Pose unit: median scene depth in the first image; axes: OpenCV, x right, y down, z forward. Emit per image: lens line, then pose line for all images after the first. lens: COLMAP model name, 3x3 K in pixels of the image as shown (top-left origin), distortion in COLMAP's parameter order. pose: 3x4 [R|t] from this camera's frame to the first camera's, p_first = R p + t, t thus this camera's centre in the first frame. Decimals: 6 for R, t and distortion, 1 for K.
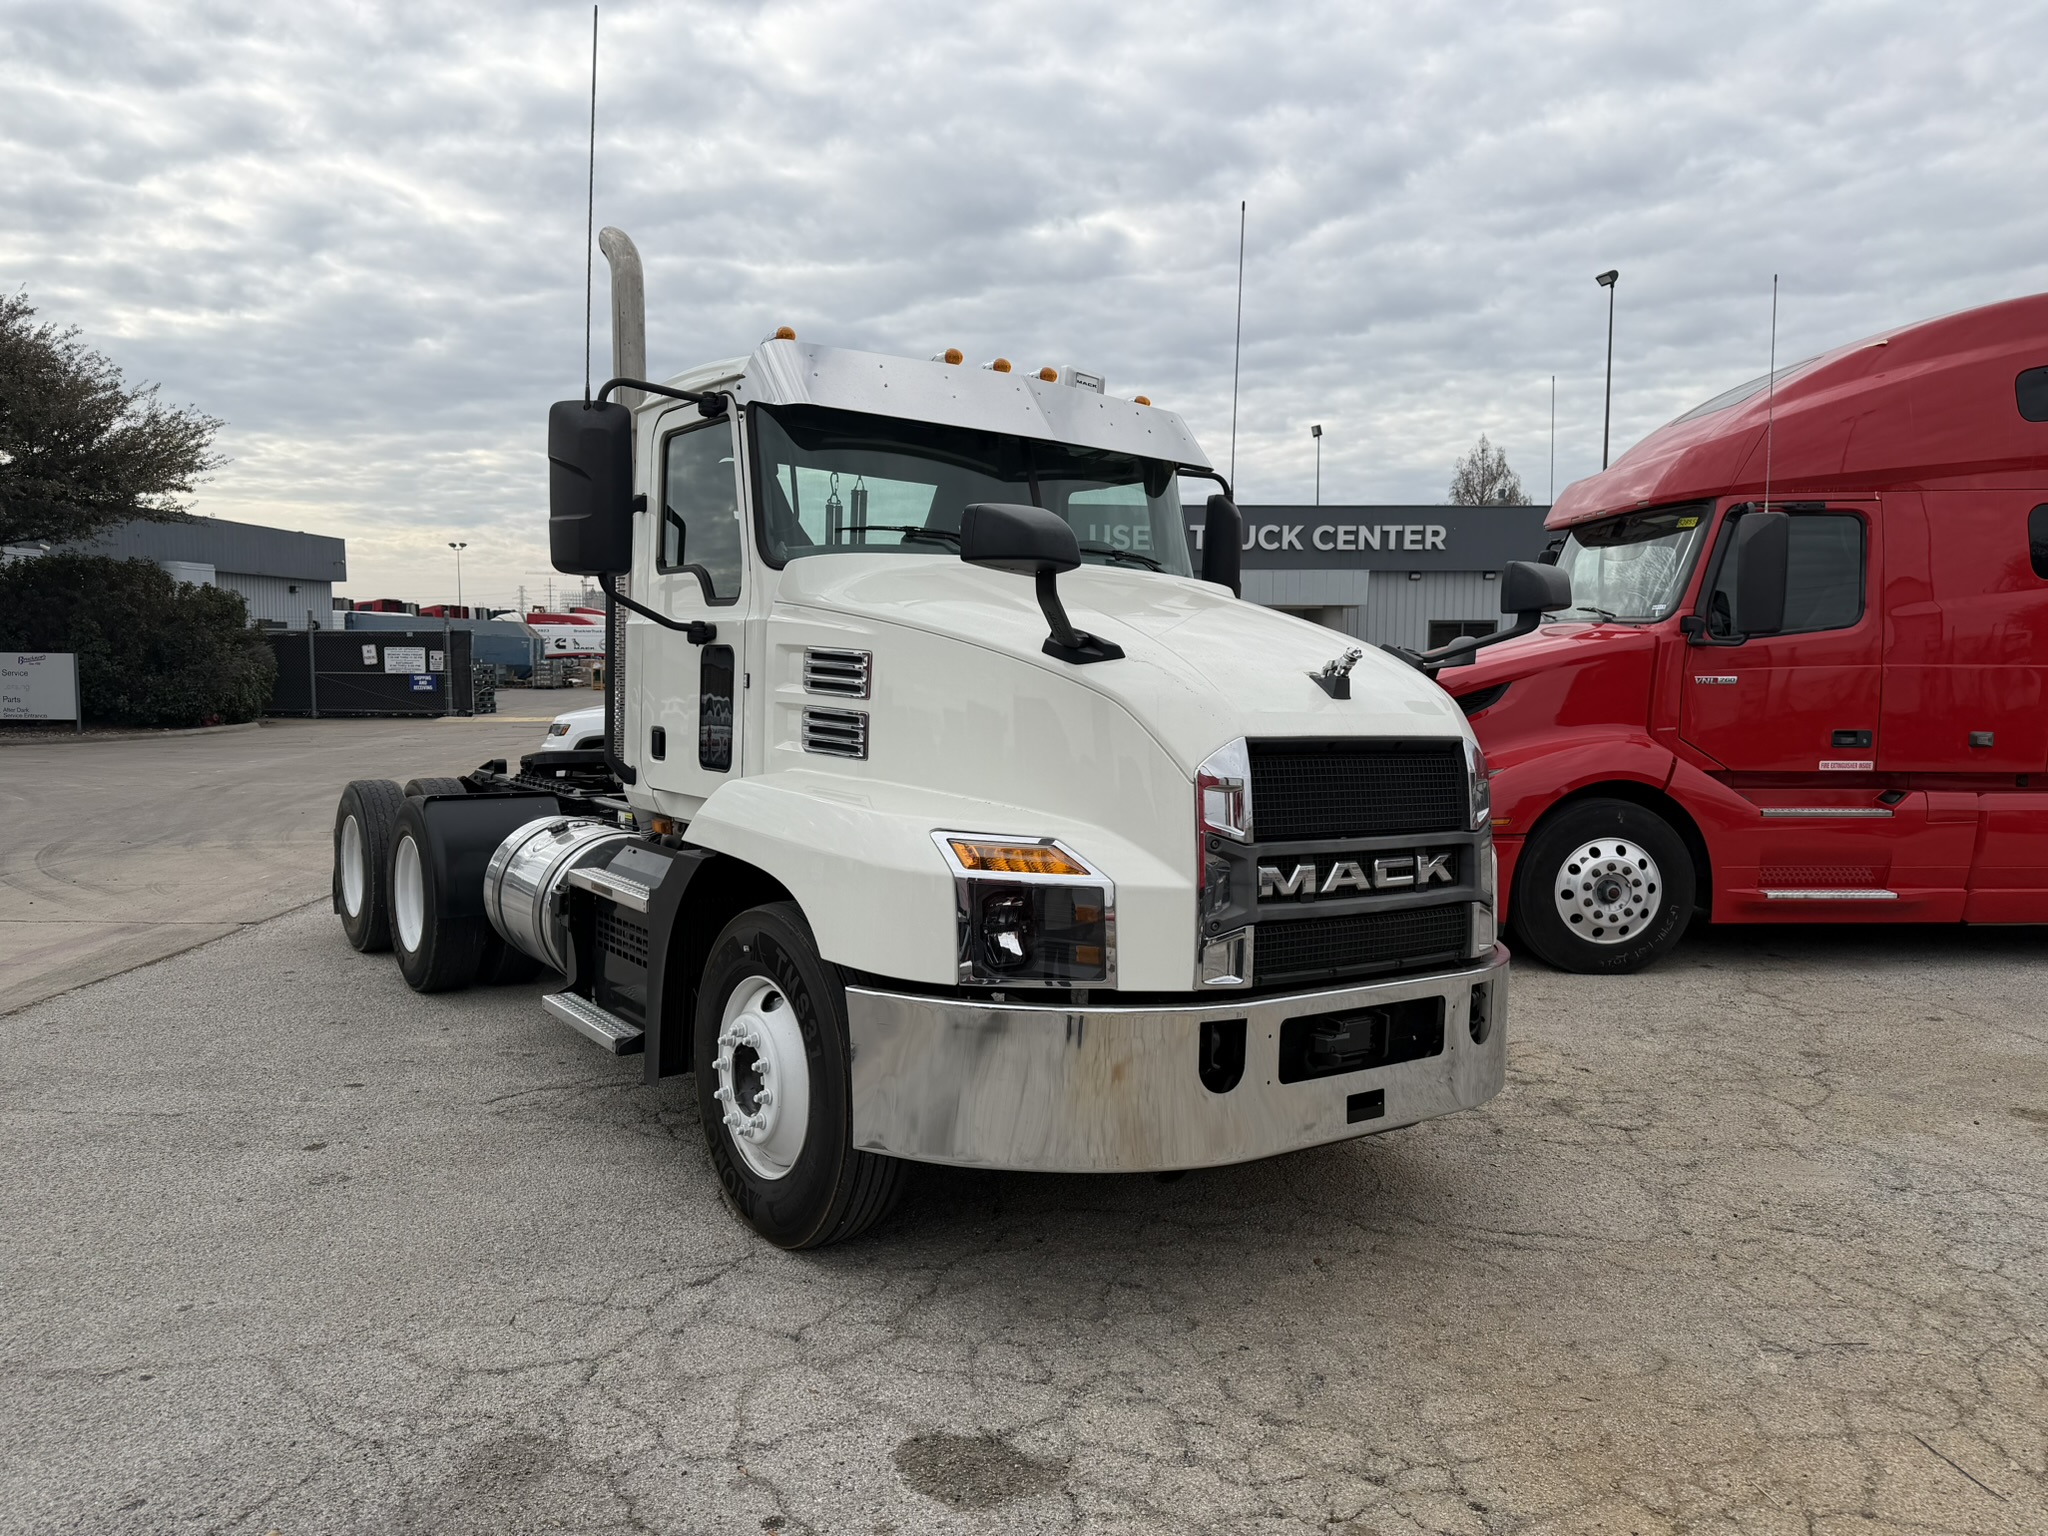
lens RADIAL K [[1423.0, 0, 1052.0], [0, 1423.0, 721.5], [0, 0, 1]] dist [0.003192, -0.001938]
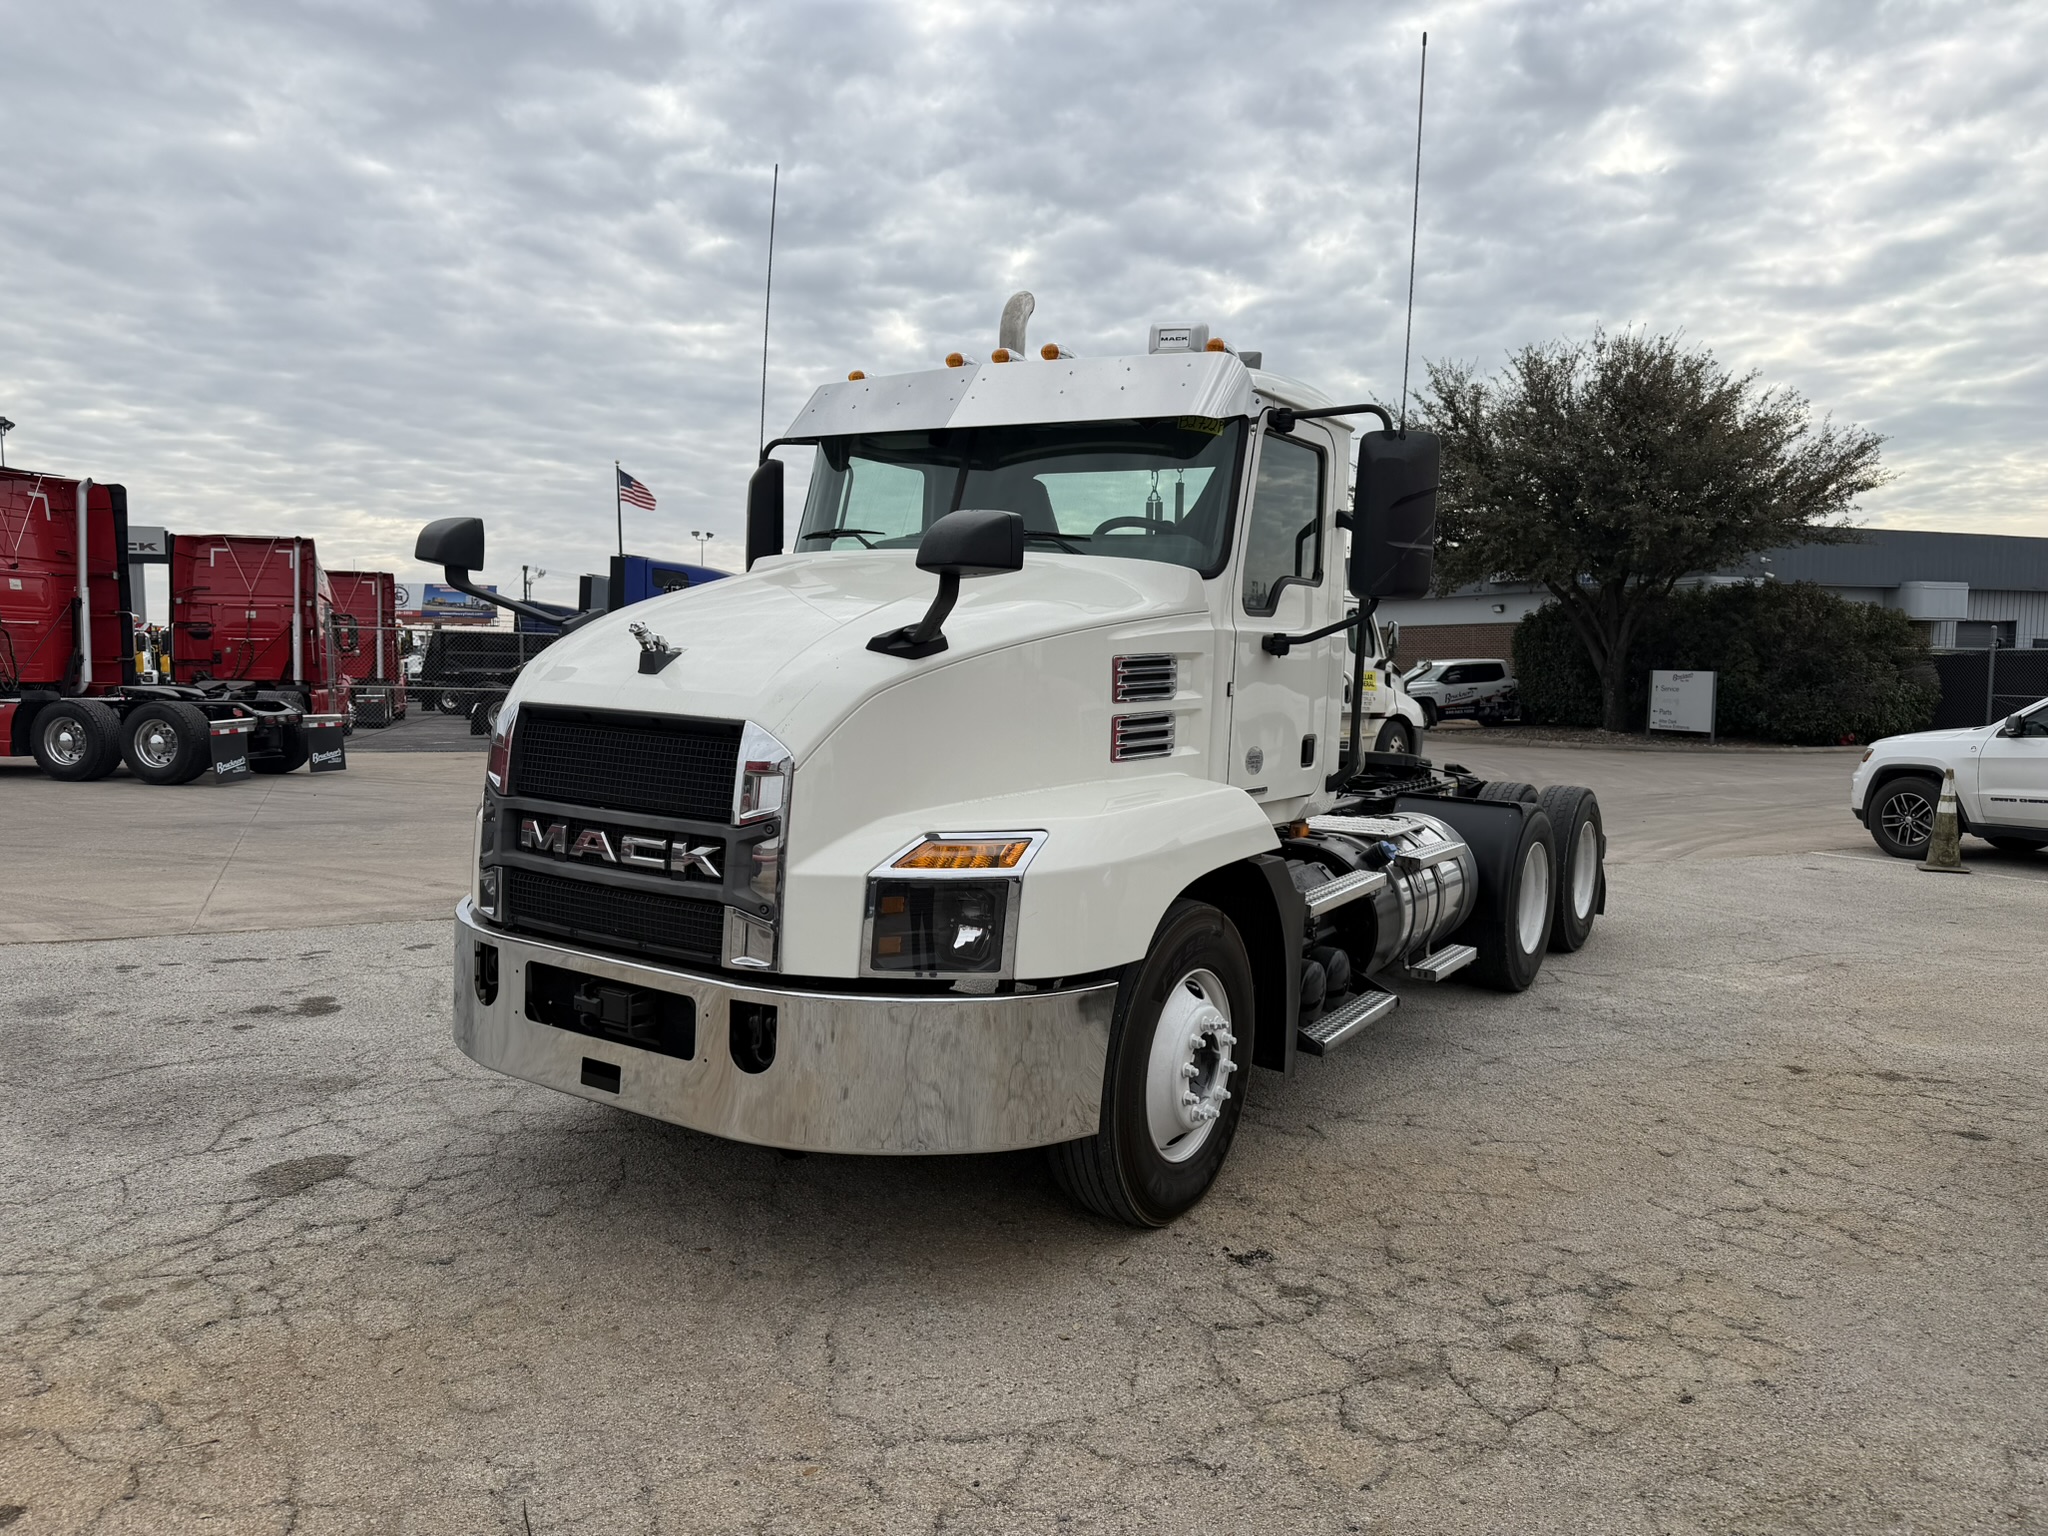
lens RADIAL K [[1435.7, 0, 1024.3], [0, 1435.7, 779.8], [0, 0, 1]] dist [0.028966, -0.033259]
pose [[0.352342, 0.071797, -0.933113, 1.281950], [-0.051433, 0.997032, 0.057294, -0.012103], [0.934457, 0.027806, 0.354988, 0.928356]]
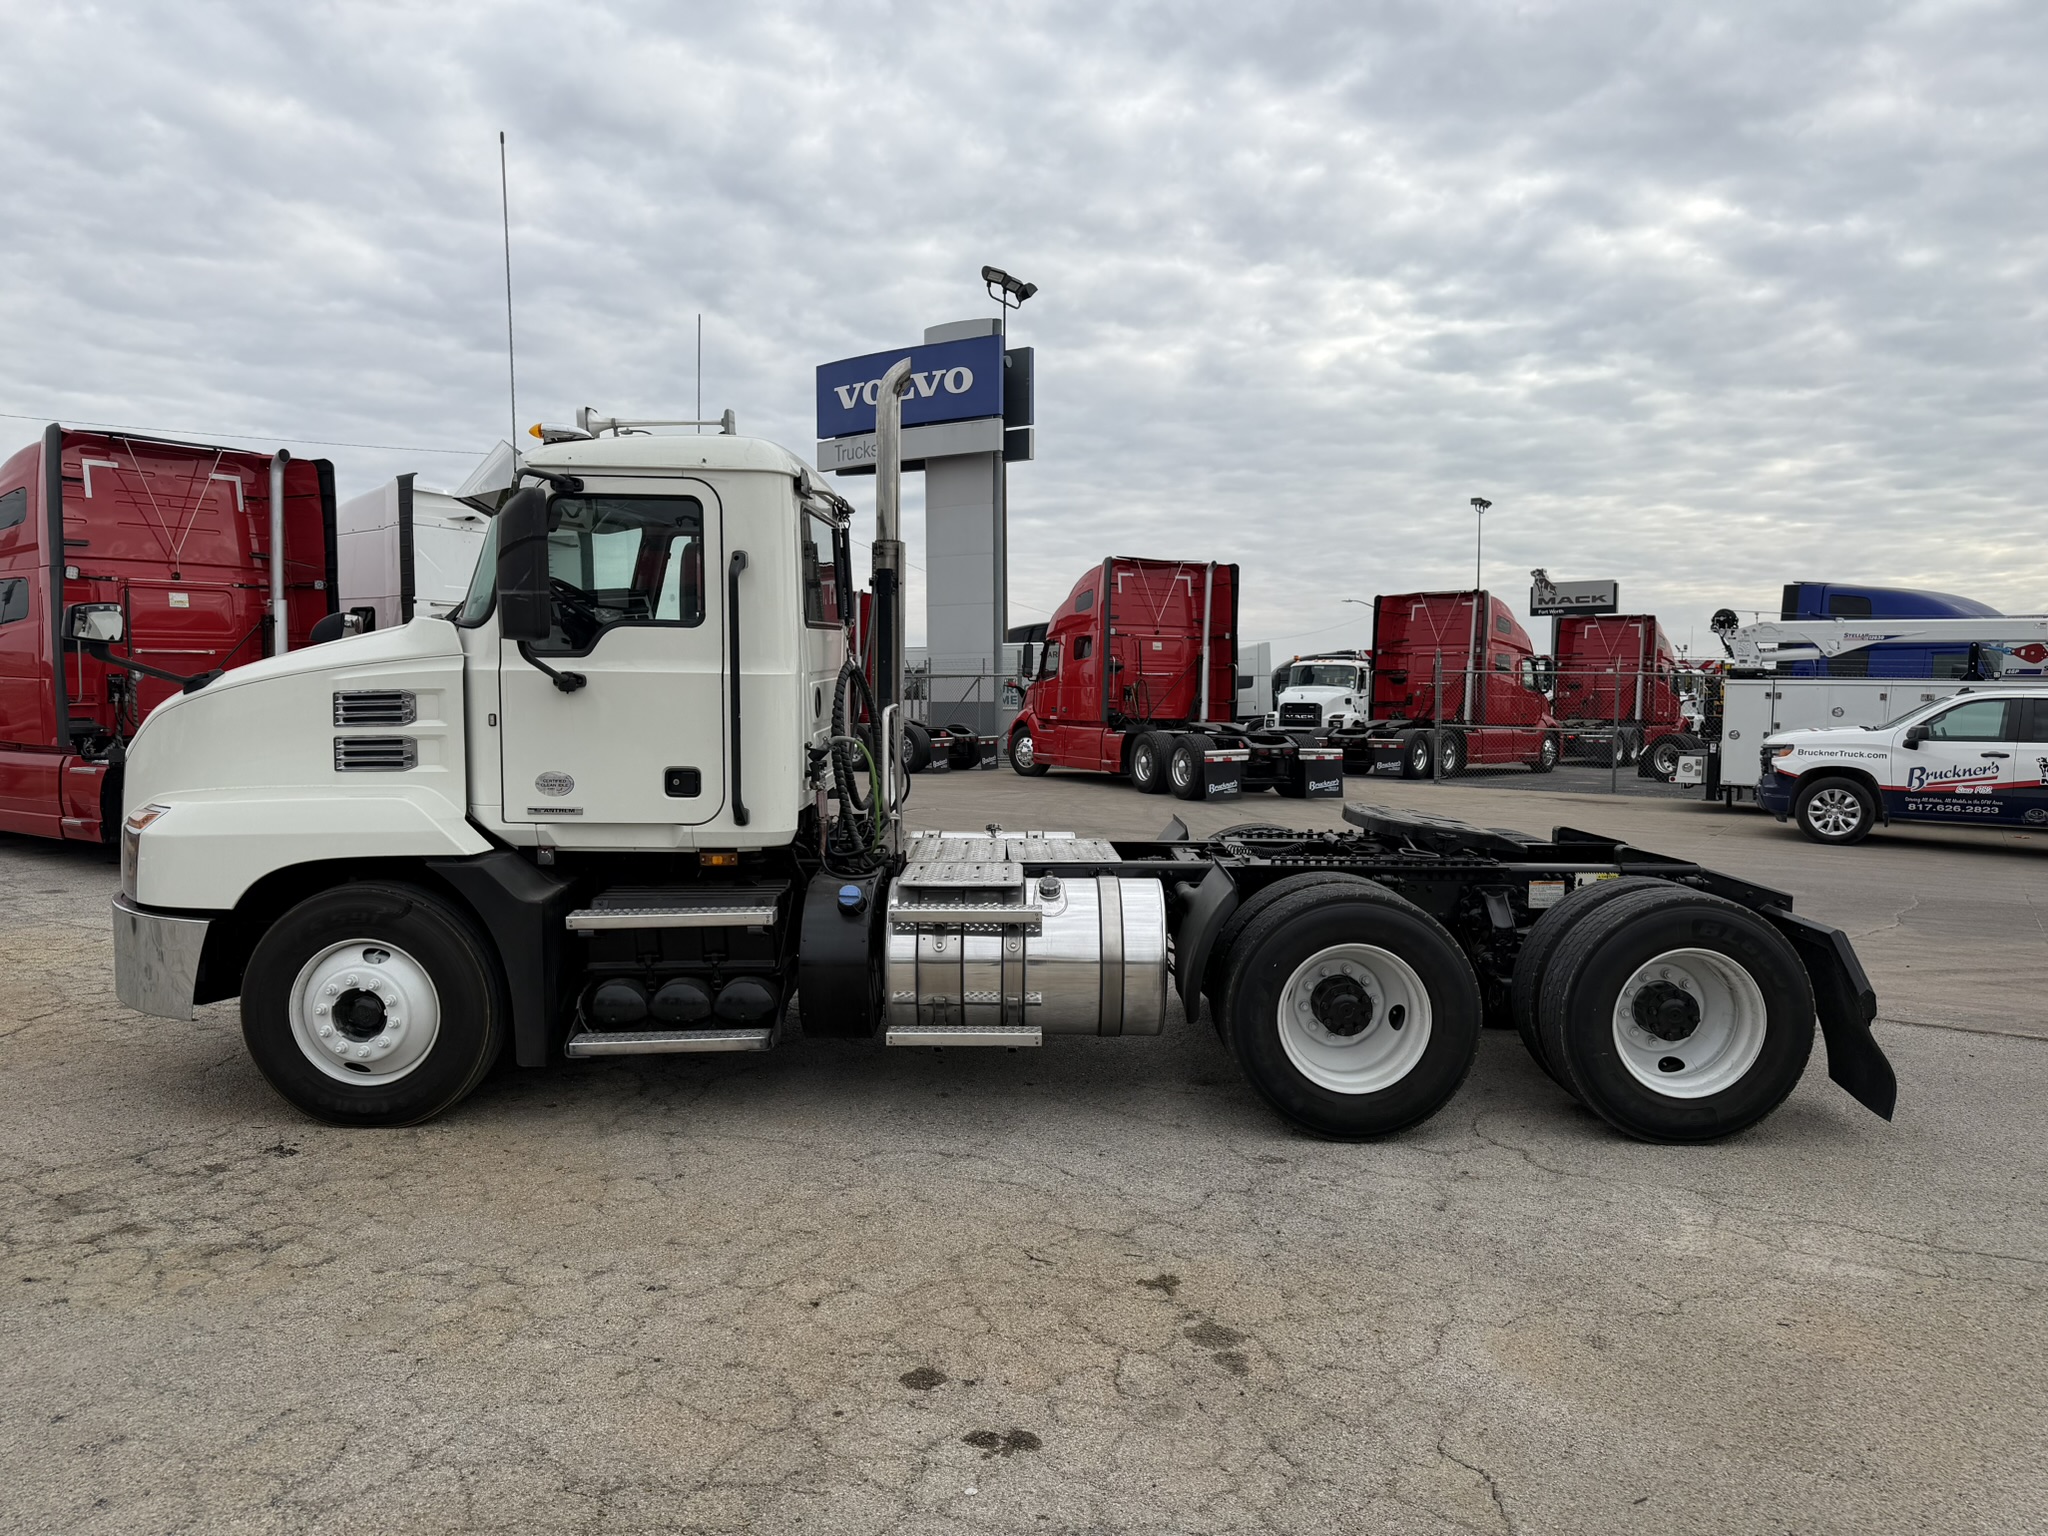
lens RADIAL K [[1435.7, 0, 1024.3], [0, 1435.7, 779.8], [0, 0, 1]] dist [0.028966, -0.033259]
pose [[-0.598659, 0.037227, -0.800138, 1.041105], [-0.048723, 0.995377, 0.082765, -0.117868], [0.799521, 0.088533, -0.594078, 2.890110]]
